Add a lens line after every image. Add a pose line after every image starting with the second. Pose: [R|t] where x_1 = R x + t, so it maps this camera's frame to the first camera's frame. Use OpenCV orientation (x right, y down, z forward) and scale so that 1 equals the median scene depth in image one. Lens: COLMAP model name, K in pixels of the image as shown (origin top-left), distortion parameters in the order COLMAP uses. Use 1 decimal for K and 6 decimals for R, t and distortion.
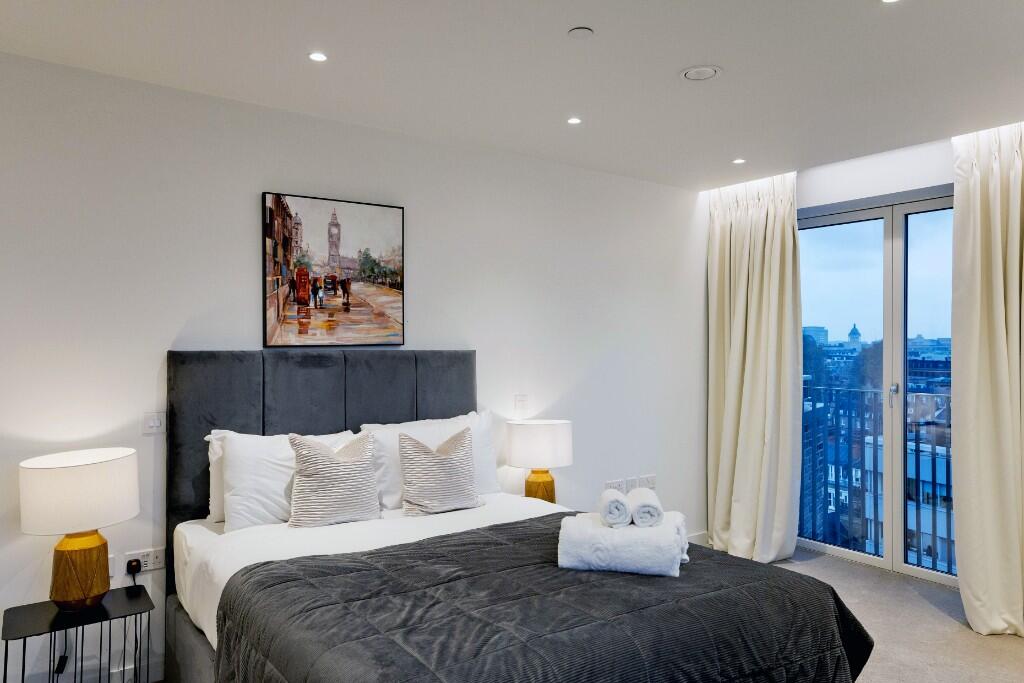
lens RADIAL K [[707.5, 0, 512.0], [0, 707.5, 341.5], [0, 0, 1]] dist [0.004807, 0.003764]
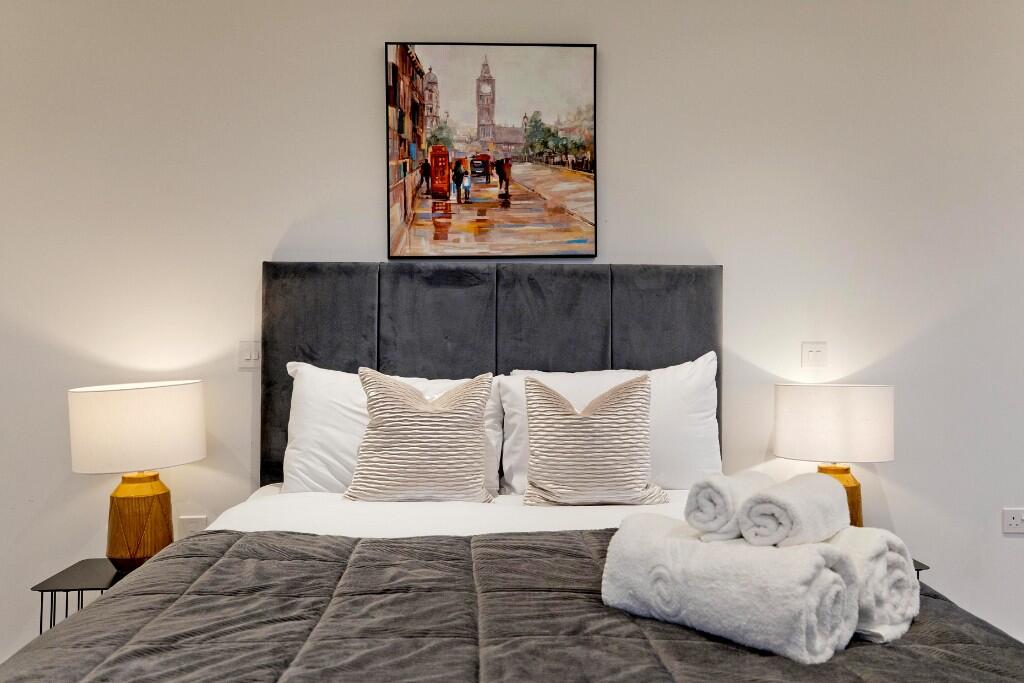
lens RADIAL K [[903.4, 0, 512.0], [0, 903.4, 341.5], [0, 0, 1]] dist [0.011527, 0.000121]
pose [[0.853226, 0.005622, -0.521511, 0.234472], [0.001495, 0.999911, 0.013226, 0.078459], [0.521539, -0.012064, 0.853142, 0.267727]]
